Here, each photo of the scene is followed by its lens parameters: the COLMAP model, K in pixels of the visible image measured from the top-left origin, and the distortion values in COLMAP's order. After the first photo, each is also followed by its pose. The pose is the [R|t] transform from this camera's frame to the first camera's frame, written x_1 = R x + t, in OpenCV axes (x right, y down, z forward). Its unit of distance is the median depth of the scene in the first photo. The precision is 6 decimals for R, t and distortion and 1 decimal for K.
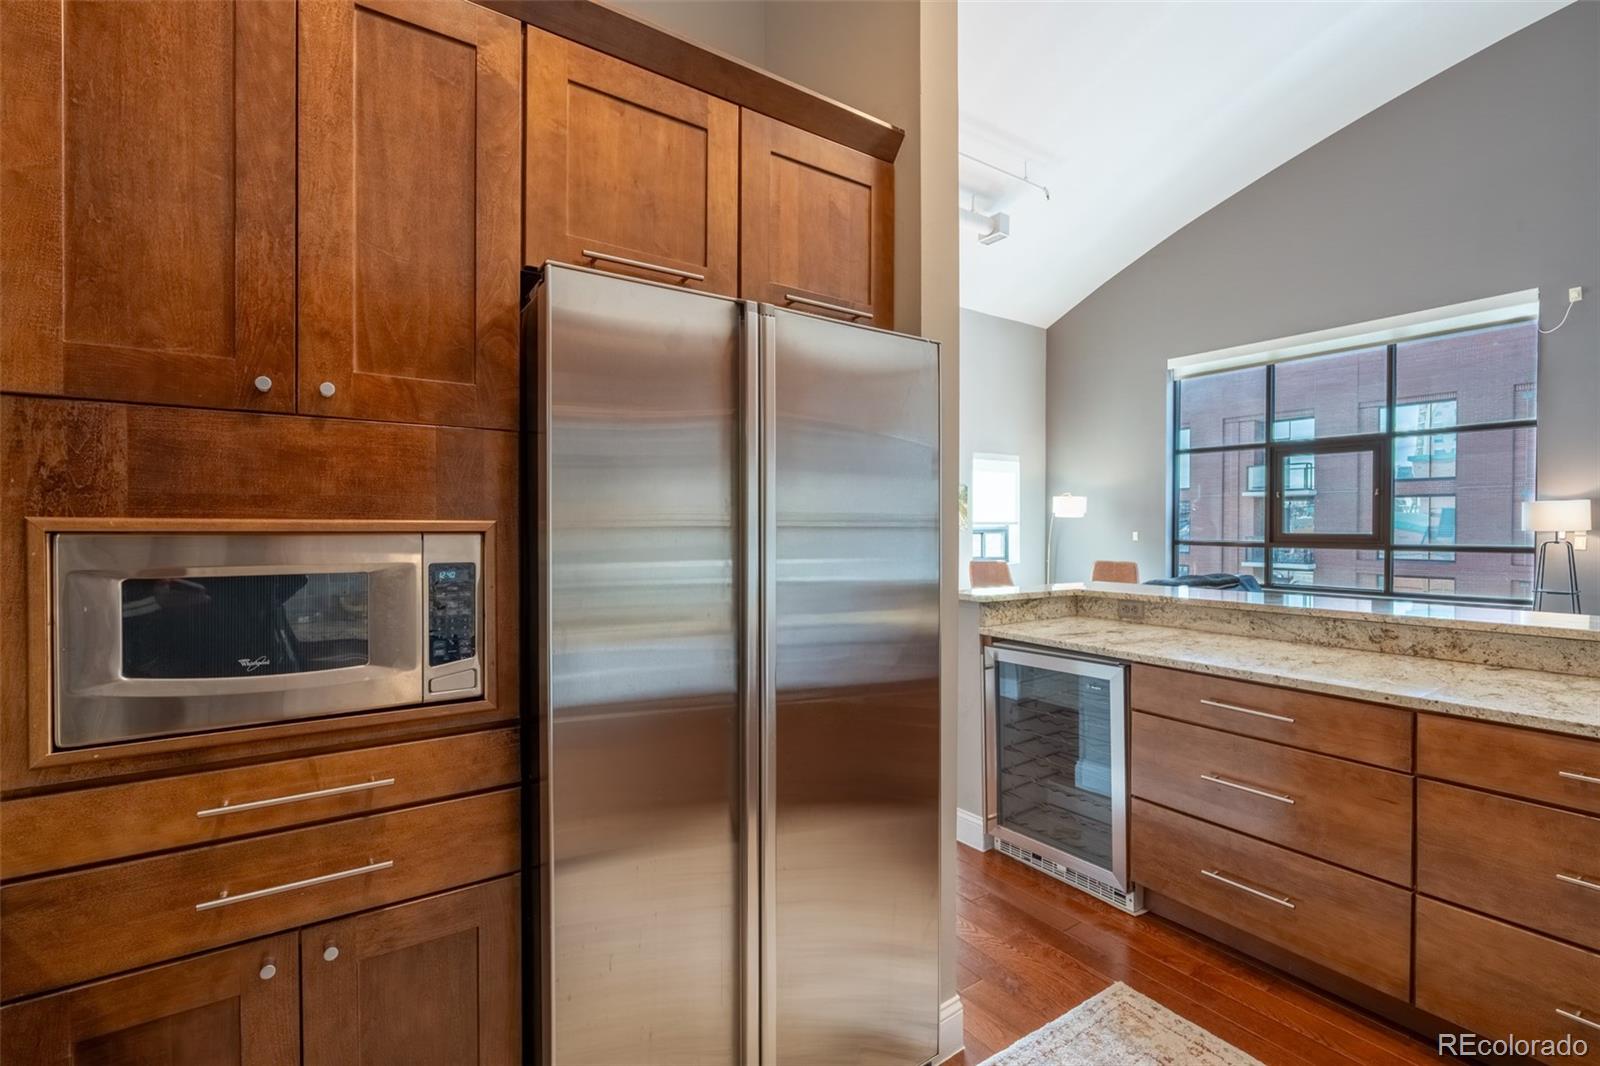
lens RADIAL K [[725.5, 0, 790.4], [0, 725.5, 533.2], [0, 0, 1]] dist [-0.006877, 0.000269]
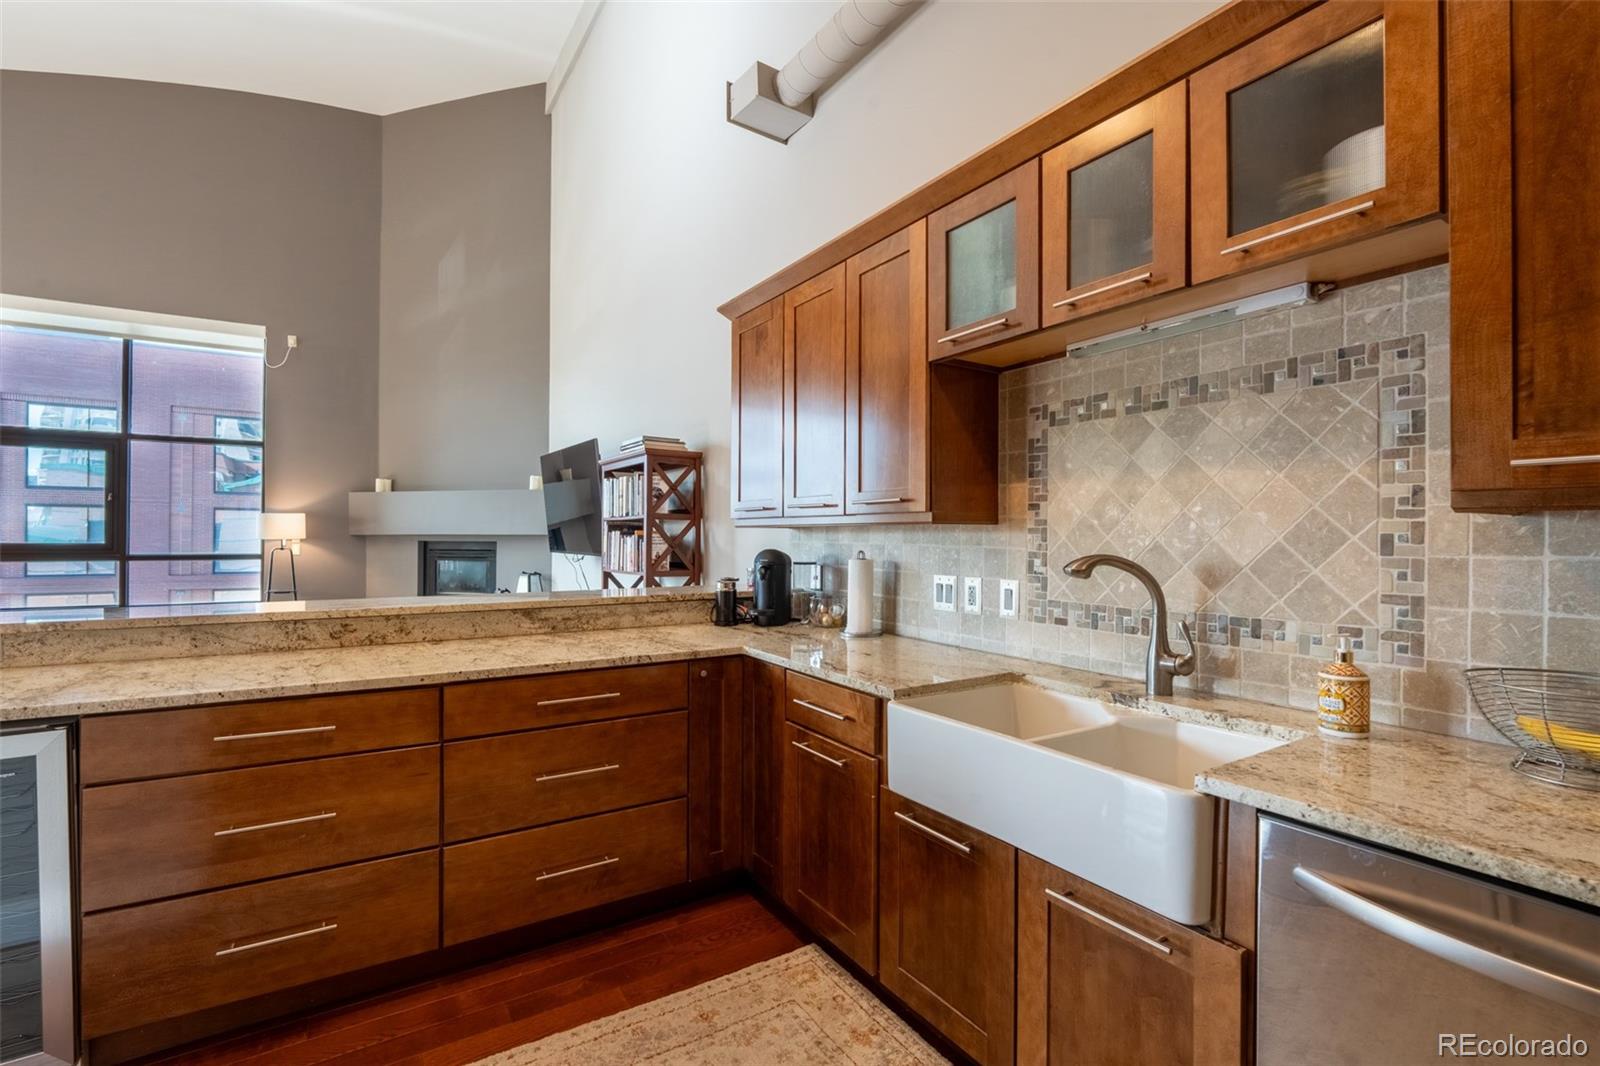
lens RADIAL K [[725.5, 0, 790.4], [0, 725.5, 533.2], [0, 0, 1]] dist [-0.006877, 0.000269]
pose [[0.026828, 0.009461, 0.999595, -0.205070], [0.011437, 0.999887, -0.009771, 0.020133], [-0.999575, 0.011694, 0.026716, 0.335828]]
